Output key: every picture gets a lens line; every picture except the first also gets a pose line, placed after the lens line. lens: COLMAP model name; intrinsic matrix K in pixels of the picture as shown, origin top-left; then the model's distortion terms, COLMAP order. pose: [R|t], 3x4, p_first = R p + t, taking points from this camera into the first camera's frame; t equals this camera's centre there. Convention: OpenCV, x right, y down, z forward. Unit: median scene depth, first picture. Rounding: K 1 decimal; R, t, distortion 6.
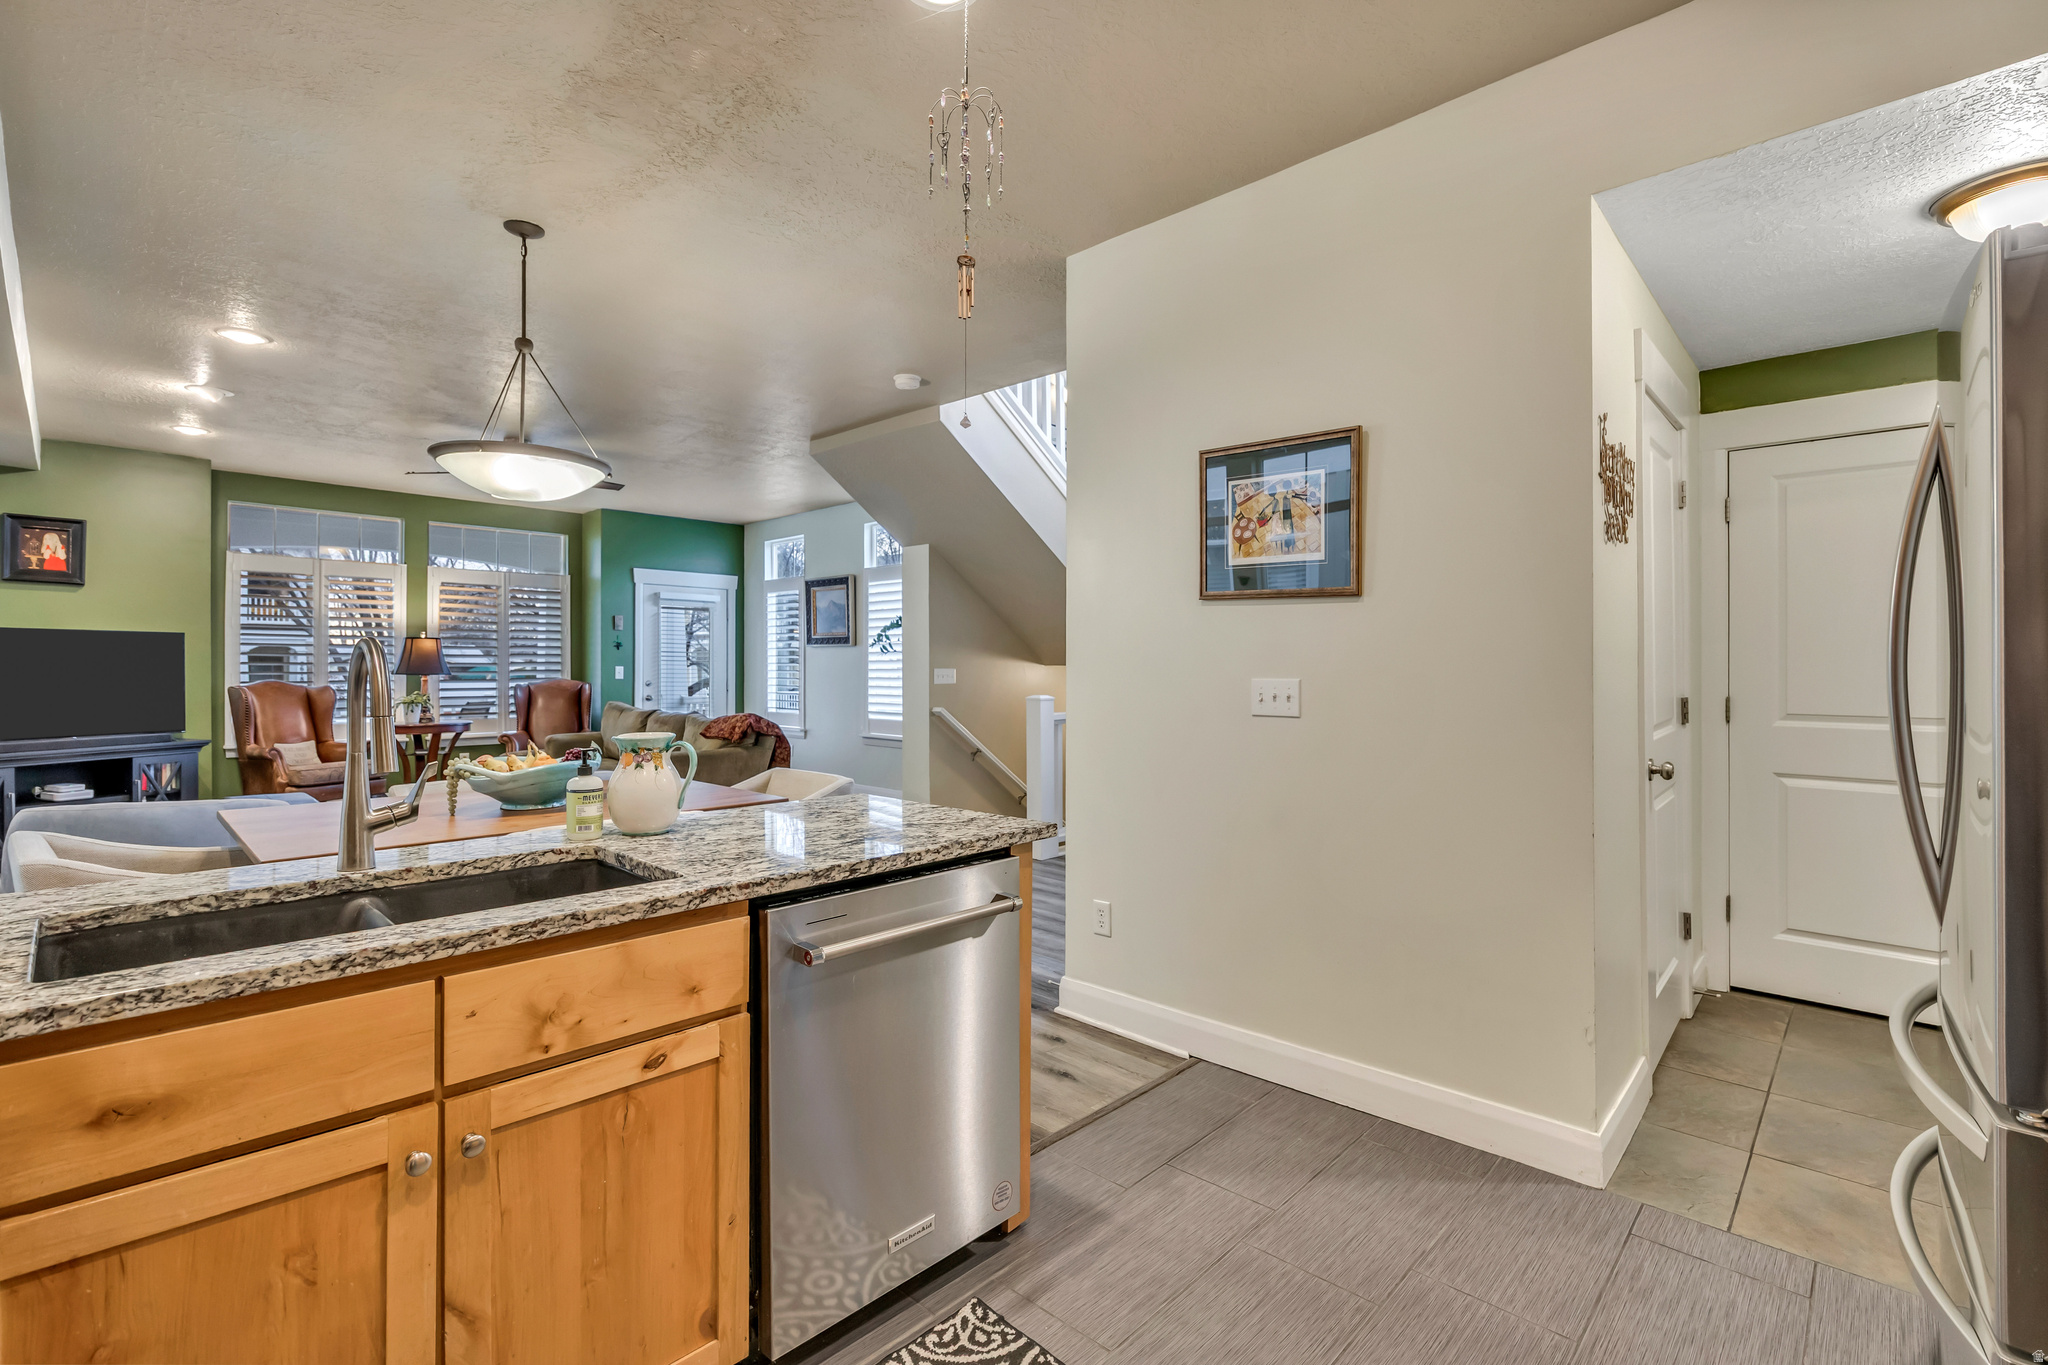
lens RADIAL K [[914.9, 0, 1025.6], [0, 914.9, 663.3], [0, 0, 1]] dist [-0.011897, 0.000561]
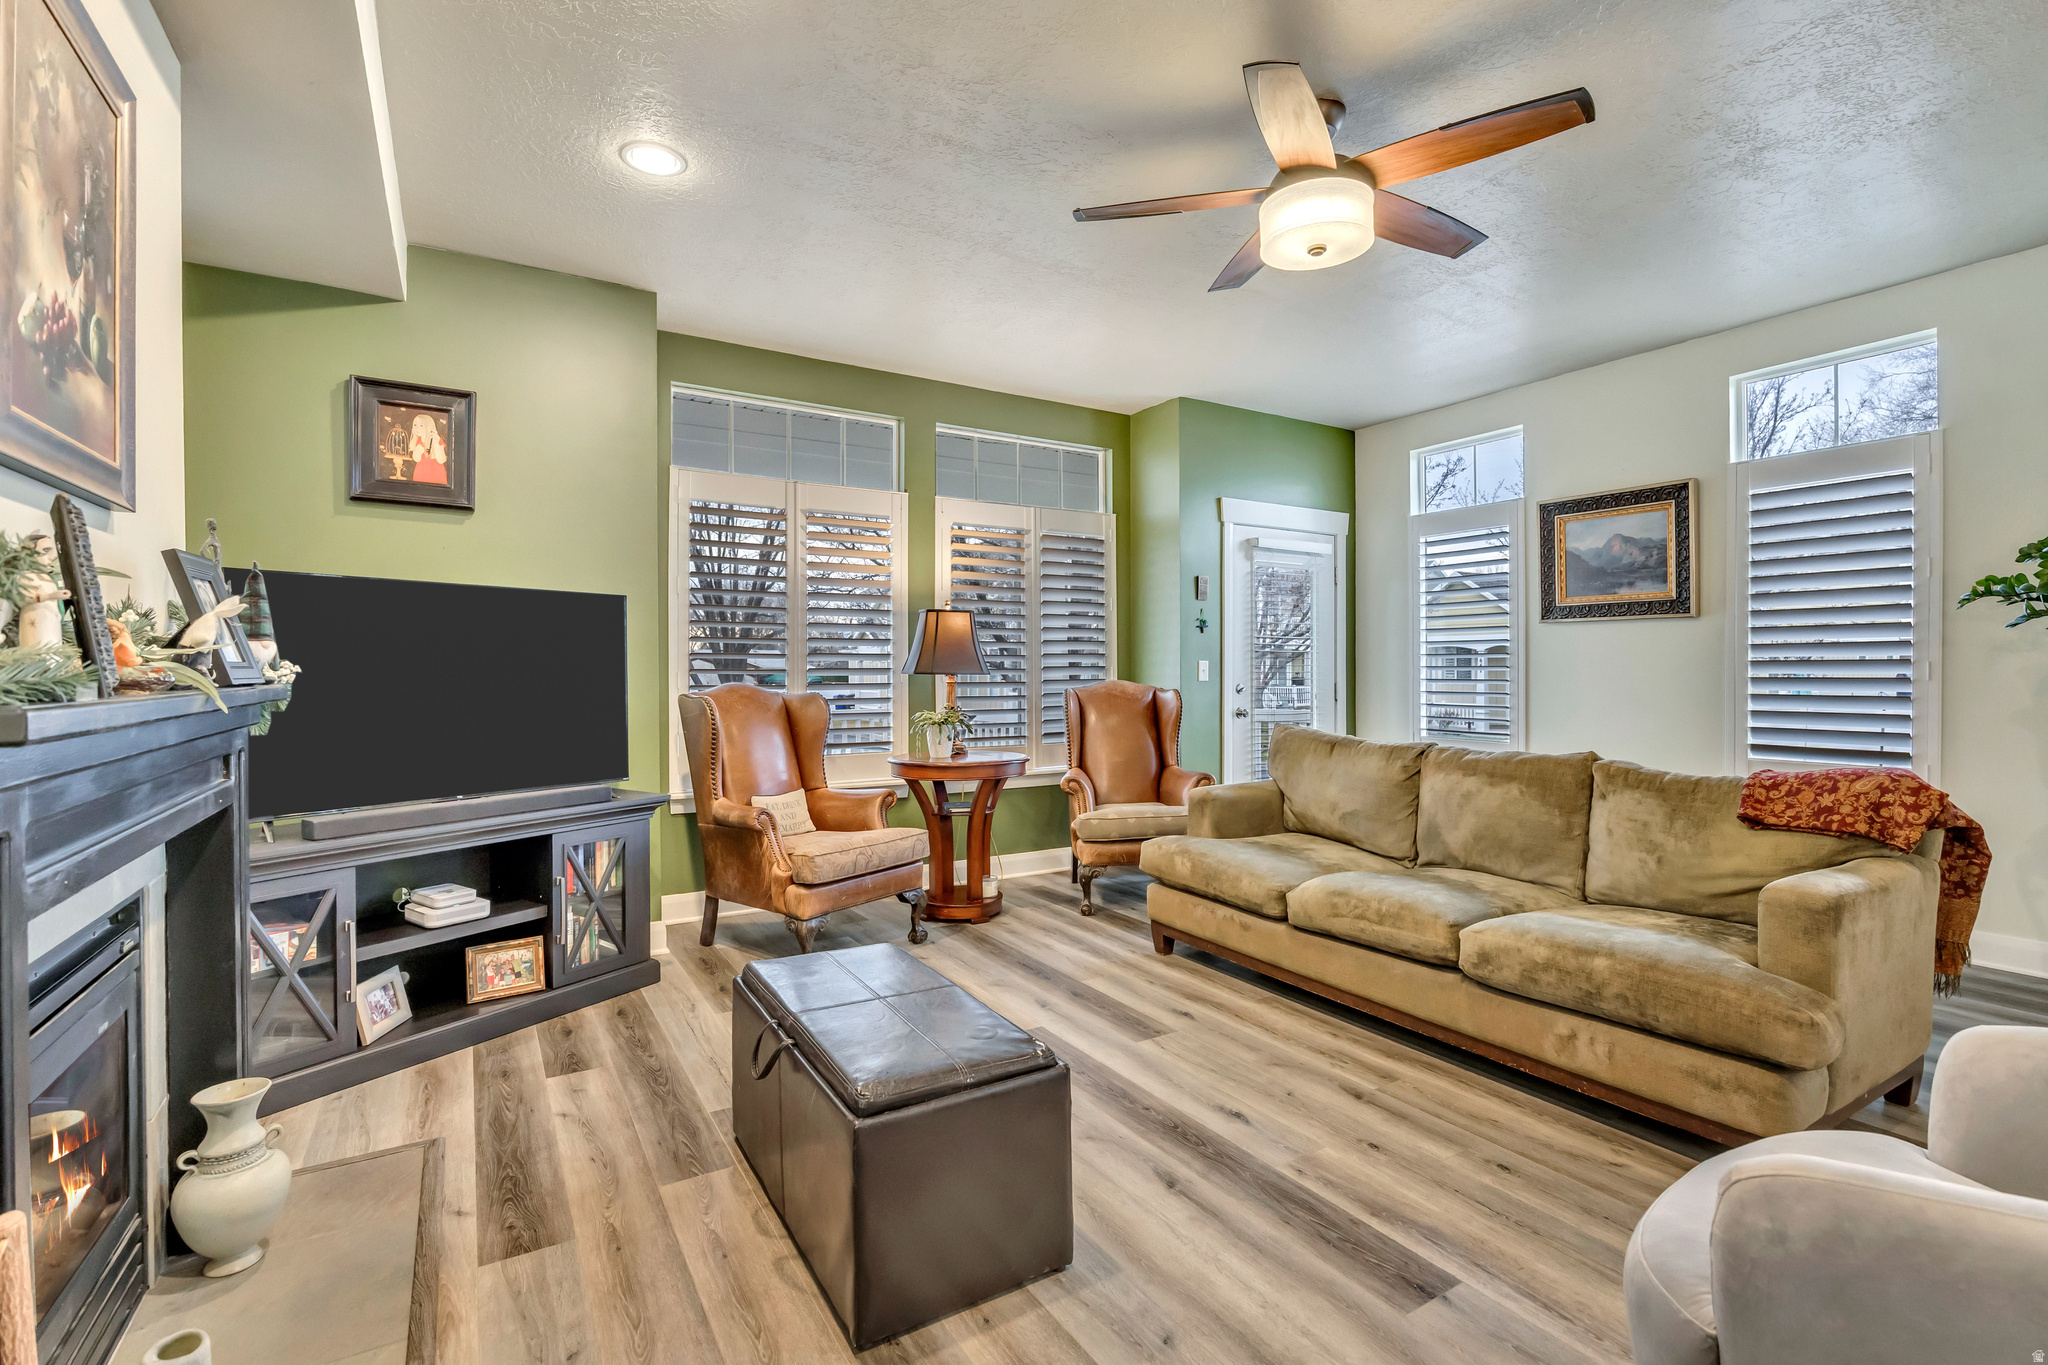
lens RADIAL K [[914.9, 0, 1025.6], [0, 914.9, 663.3], [0, 0, 1]] dist [-0.011897, 0.000561]
pose [[0.964898, -0.004729, -0.262581, -0.517293], [0.004591, 0.999989, -0.001140, 0.007483], [0.262584, -0.000105, 0.964909, 0.499630]]
